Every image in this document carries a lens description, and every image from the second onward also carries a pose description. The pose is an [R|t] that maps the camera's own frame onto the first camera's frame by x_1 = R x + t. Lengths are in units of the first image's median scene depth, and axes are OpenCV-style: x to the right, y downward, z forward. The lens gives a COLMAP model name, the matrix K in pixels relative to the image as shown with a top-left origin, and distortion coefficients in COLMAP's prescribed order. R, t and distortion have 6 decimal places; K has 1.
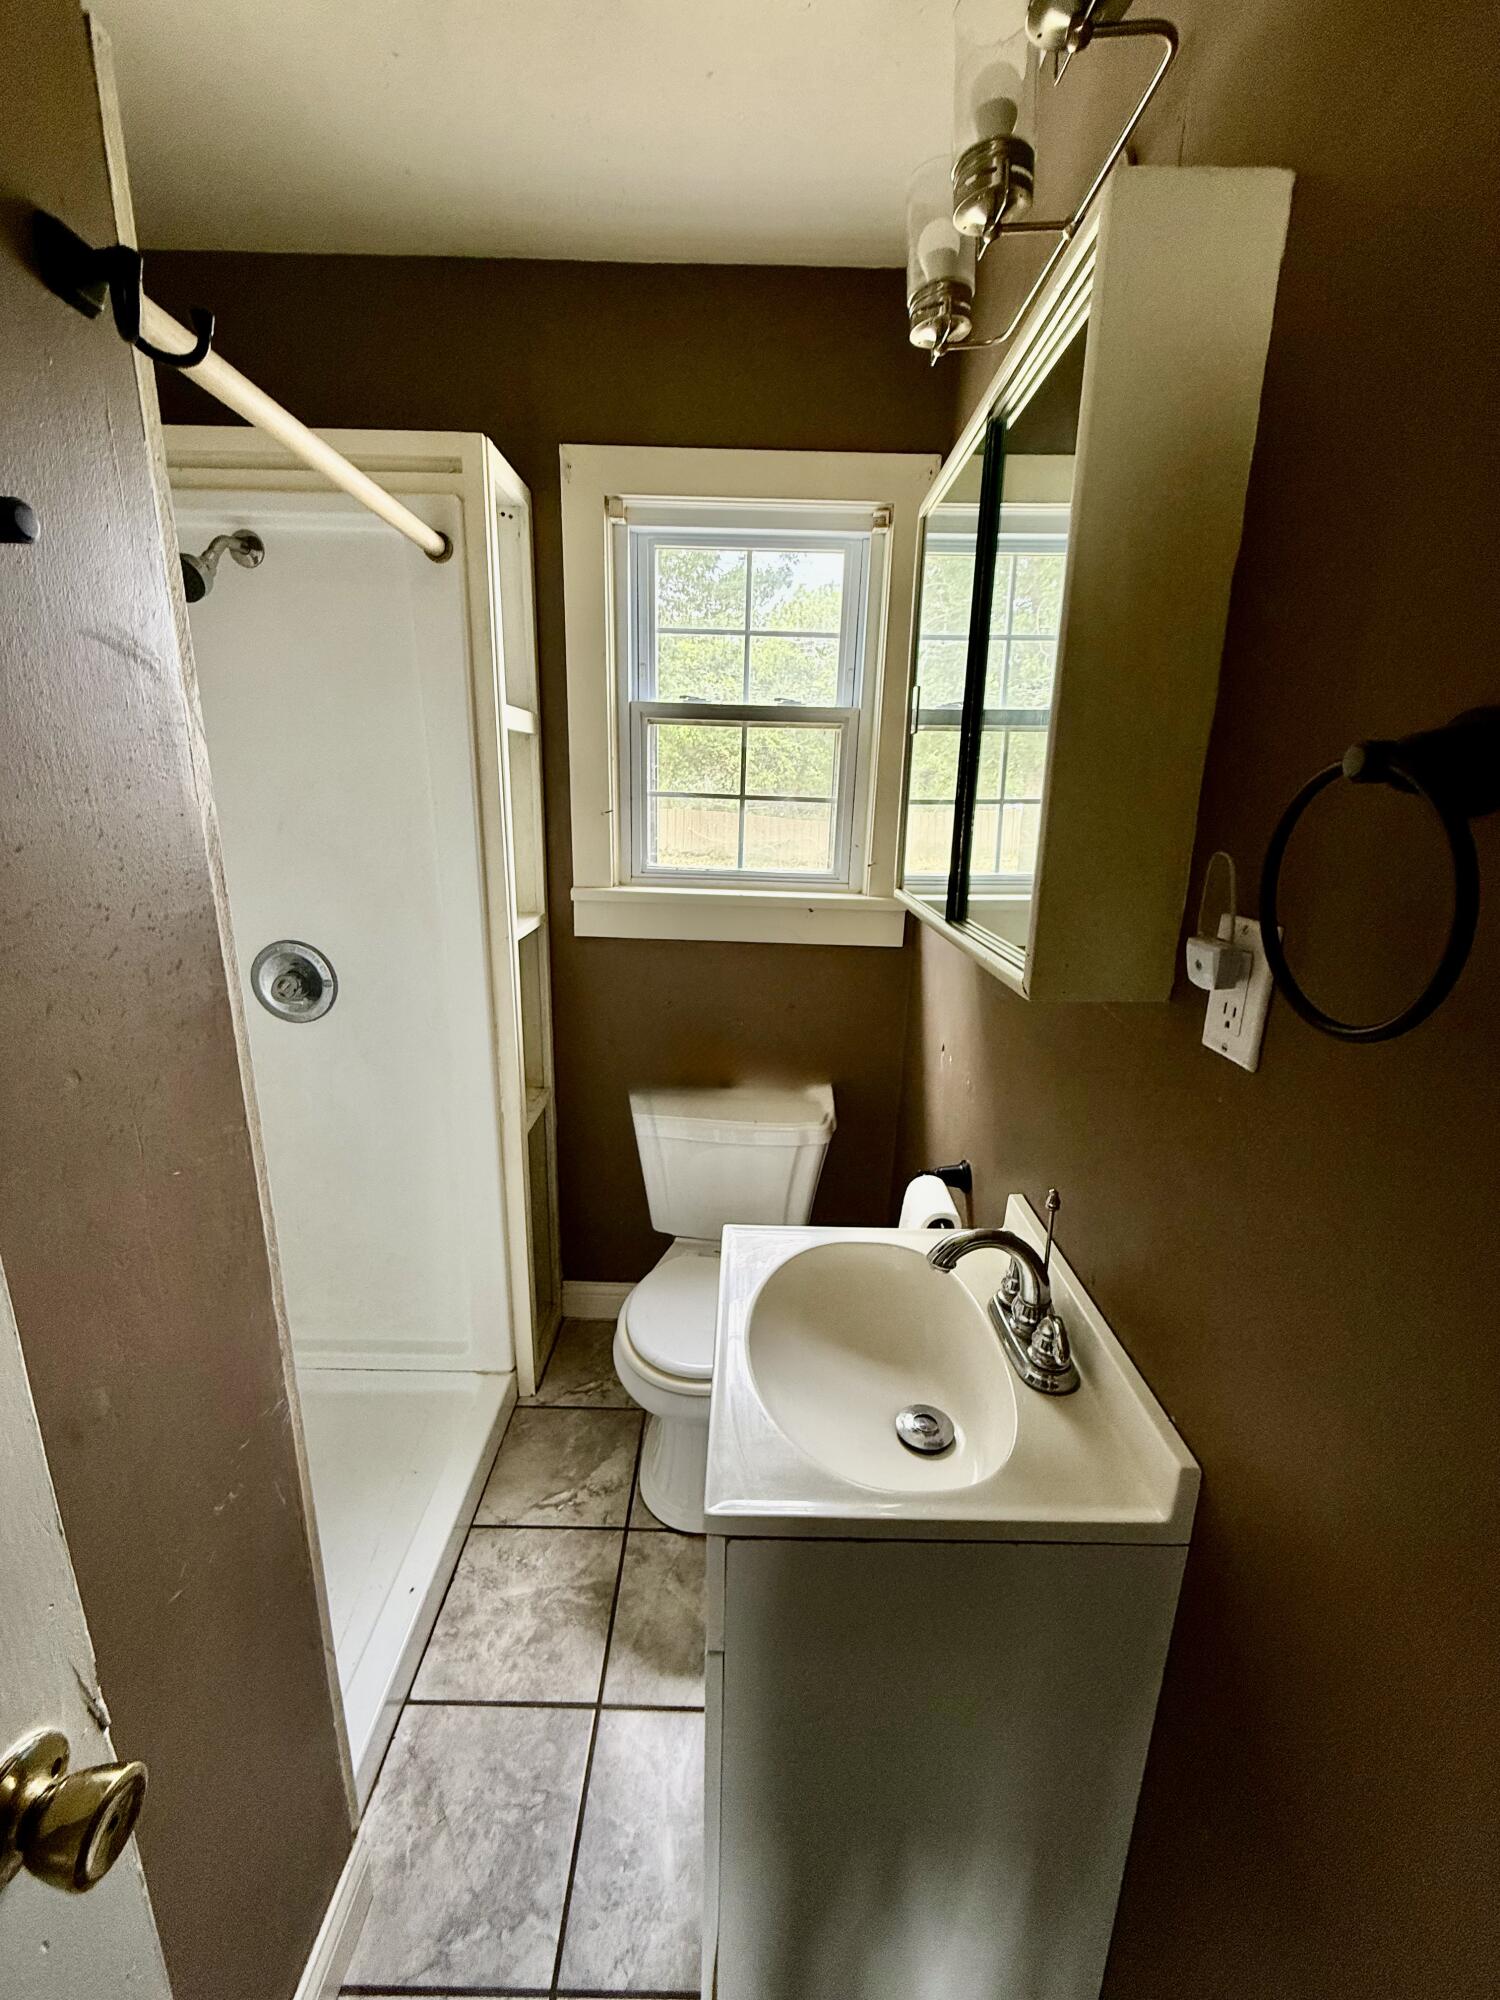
lens RADIAL K [[794.5, 0, 755.4], [0, 794.5, 994.1], [0, 0, 1]] dist [-0.001991, 0.000699]
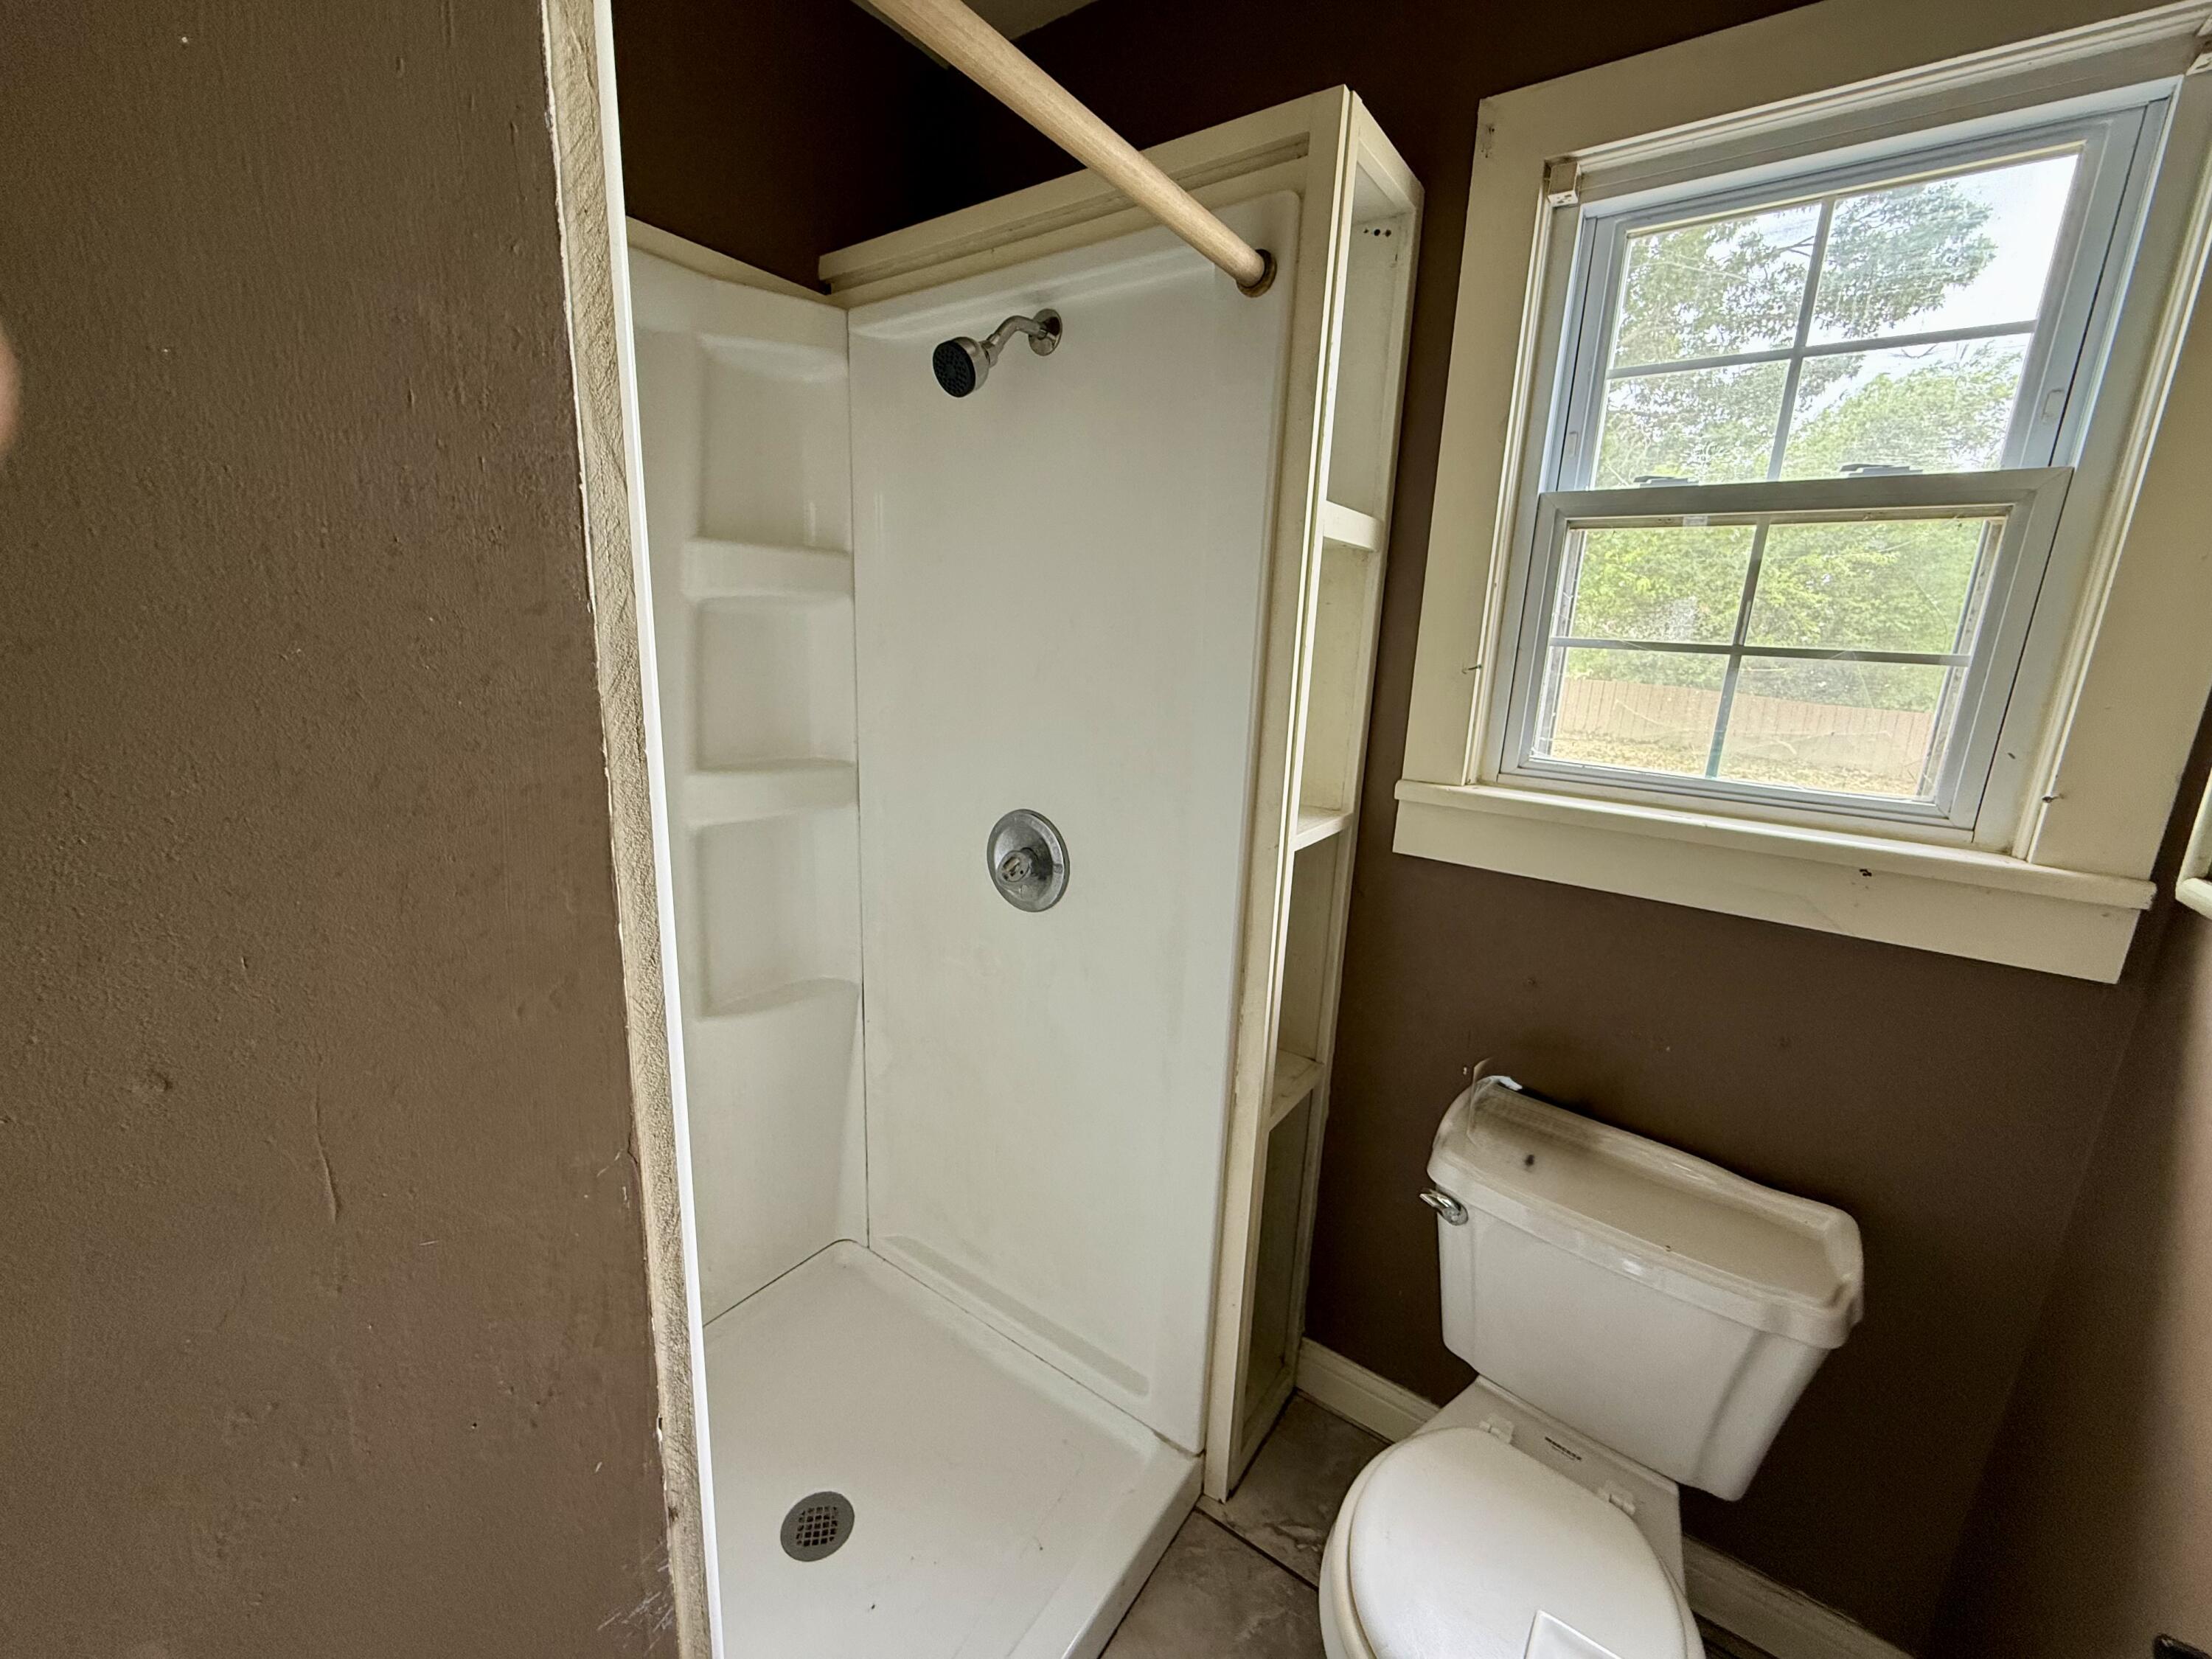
lens RADIAL K [[878.8, 0, 1098.2], [0, 878.8, 827.6], [0, 0, 1]] dist [-0.001991, 0.000699]
pose [[0.809935, 0.133950, -0.571018, -0.011639], [-0.166113, 0.986097, -0.004295, -0.051986], [0.562504, 0.098332, 0.820926, 0.271520]]
